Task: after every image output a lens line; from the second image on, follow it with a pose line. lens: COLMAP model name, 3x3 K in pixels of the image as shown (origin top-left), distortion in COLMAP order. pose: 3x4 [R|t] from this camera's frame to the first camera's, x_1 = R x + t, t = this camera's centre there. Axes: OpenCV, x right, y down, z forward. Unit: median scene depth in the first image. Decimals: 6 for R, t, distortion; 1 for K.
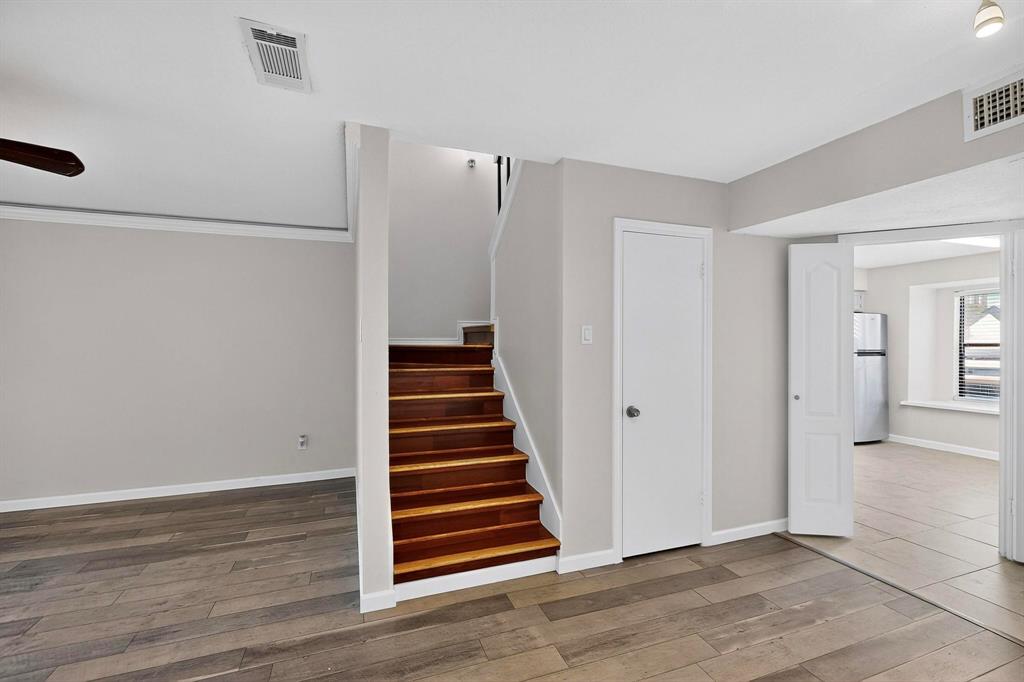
lens RADIAL K [[445.9, 0, 513.1], [0, 445.9, 341.9], [0, 0, 1]] dist [-0.000219, 0.000528]
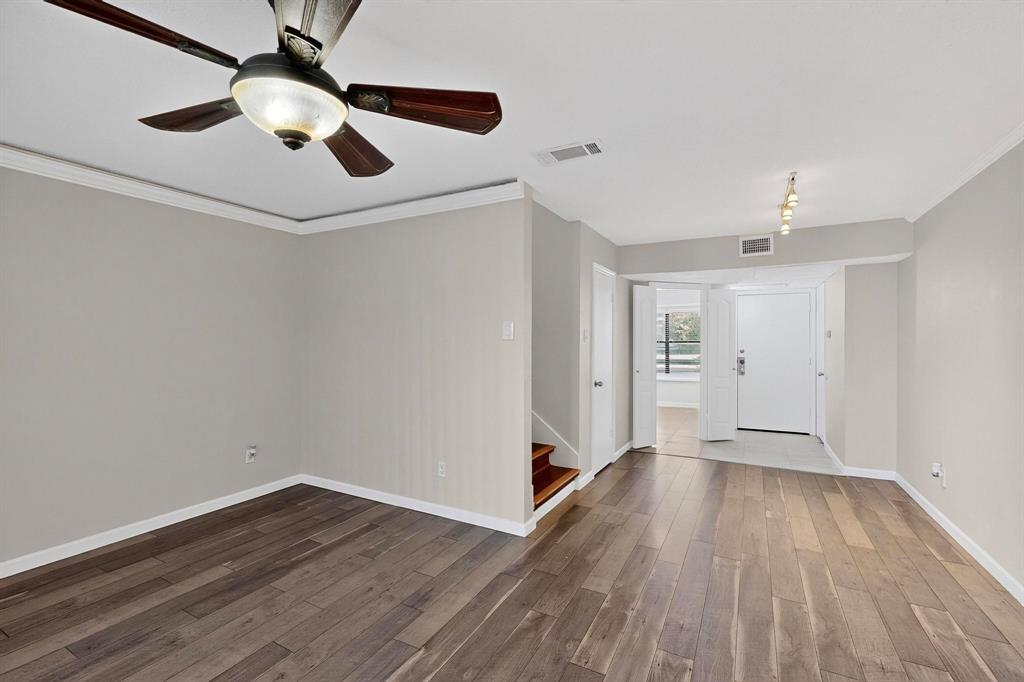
lens RADIAL K [[445.9, 0, 513.4], [0, 445.9, 343.9], [0, 0, 1]] dist [-0.000219, 0.000528]
pose [[0.751091, -0.005395, 0.660177, -1.022405], [0.000475, 0.999971, 0.007631, 0.001349], [-0.660199, -0.005418, 0.751071, -0.004505]]
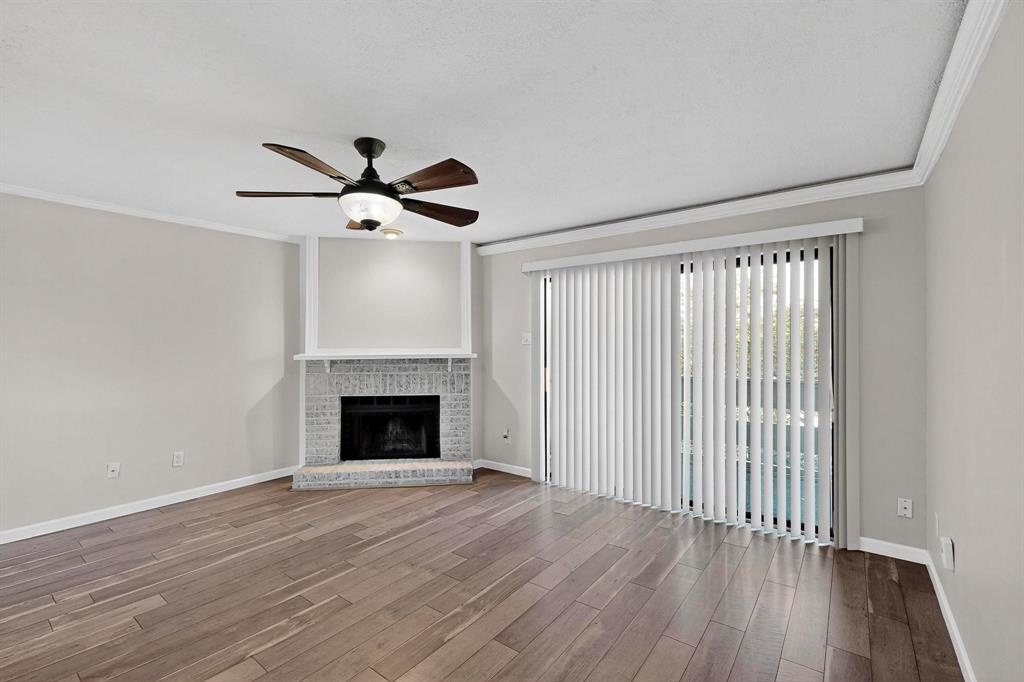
lens RADIAL K [[445.9, 0, 511.0], [0, 445.9, 342.4], [0, 0, 1]] dist [-0.000219, 0.000528]
pose [[-0.846716, -0.000726, -0.532044, -0.641757], [-0.000550, 1.000000, -0.000489, -0.003363], [0.532045, -0.000121, -0.846716, 1.436377]]
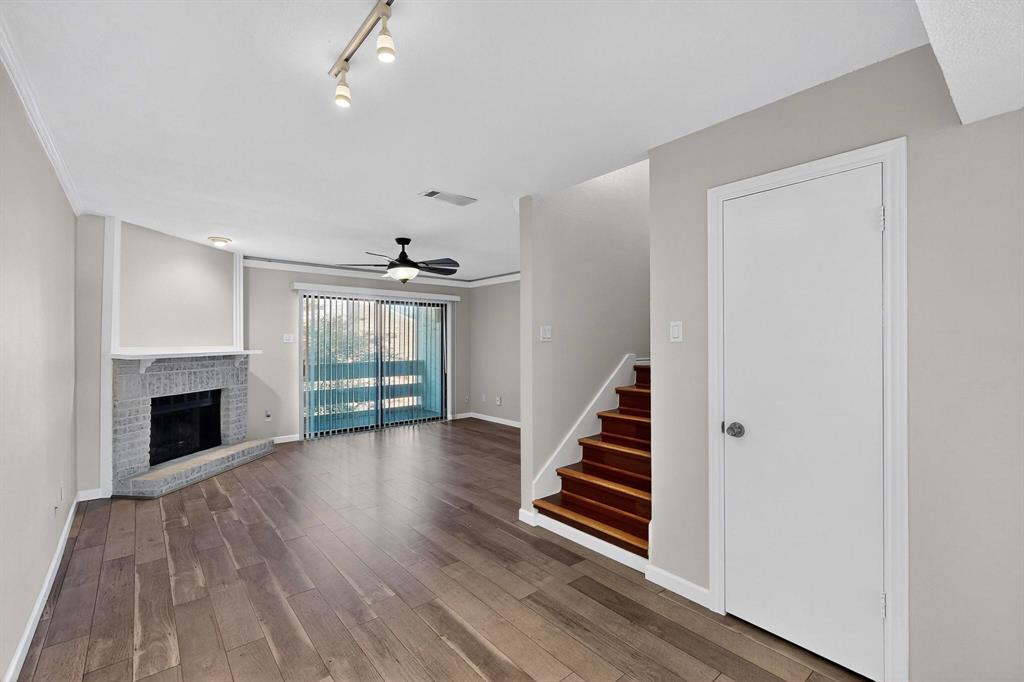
lens RADIAL K [[445.9, 0, 510.3], [0, 445.9, 339.8], [0, 0, 1]] dist [-0.000219, 0.000528]
pose [[0.331237, -0.007739, -0.943516, 0.872589], [0.000219, 0.999967, -0.008126, 0.006916], [0.943548, 0.002485, 0.331228, 0.374874]]
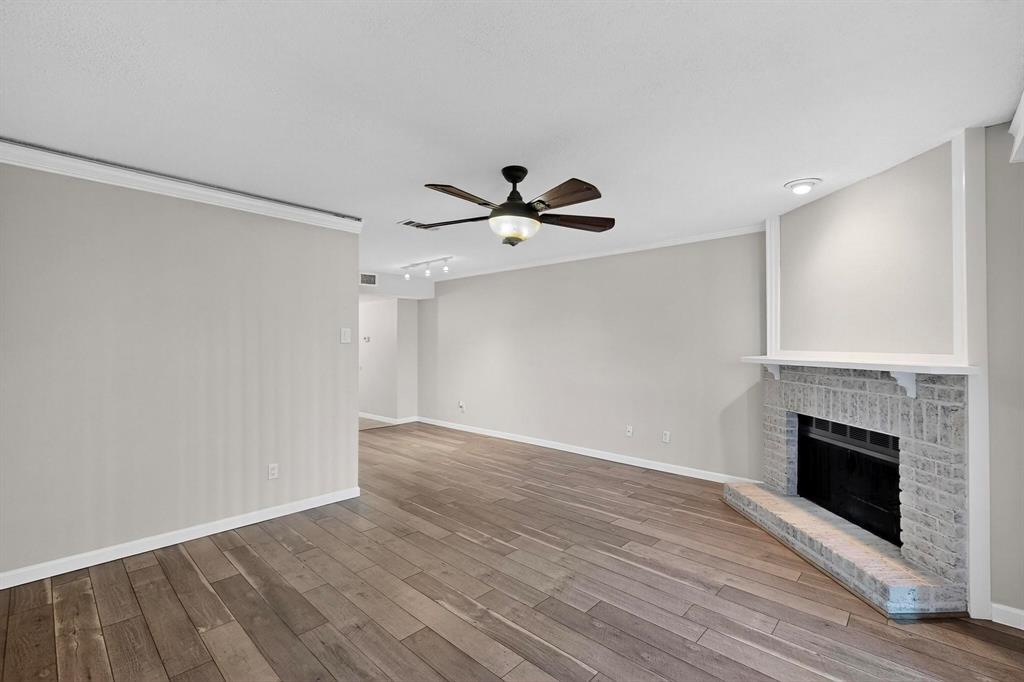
lens RADIAL K [[445.9, 0, 515.8], [0, 445.9, 342.0], [0, 0, 1]] dist [-0.000219, 0.000528]
pose [[-0.452288, 0.000347, 0.891872, -1.773519], [-0.001502, 0.999998, -0.001150, -0.003498], [-0.891871, -0.001860, -0.452286, 1.005275]]
